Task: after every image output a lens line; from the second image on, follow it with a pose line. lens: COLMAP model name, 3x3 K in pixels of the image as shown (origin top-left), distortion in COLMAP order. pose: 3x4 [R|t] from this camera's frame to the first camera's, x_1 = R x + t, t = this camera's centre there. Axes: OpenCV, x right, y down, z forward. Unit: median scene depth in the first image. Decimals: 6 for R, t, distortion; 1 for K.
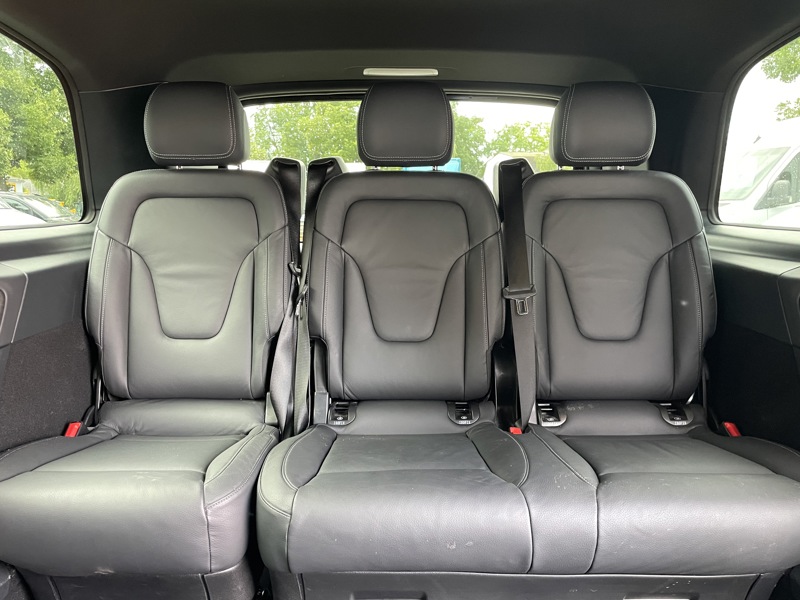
lens RADIAL K [[608.3, 0, 400.0], [0, 608.3, 300.0], [0, 0, 1]] dist [0.002151, -0.000323]
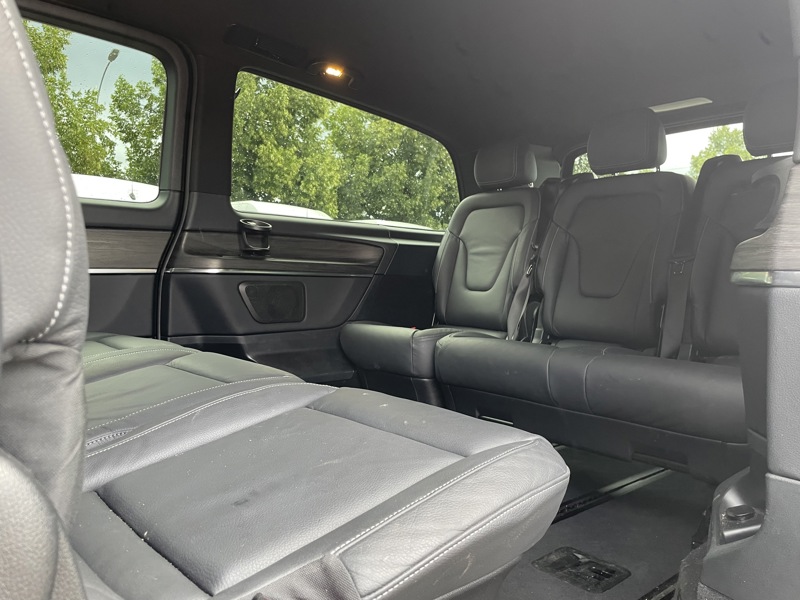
lens RADIAL K [[608.3, 0, 400.0], [0, 608.3, 300.0], [0, 0, 1]] dist [0.002151, -0.000323]
pose [[0.700001, 0.034193, -0.713323, 0.671690], [-0.086408, 0.995570, -0.037072, 0.167662], [0.708895, 0.087587, 0.699855, -0.294244]]
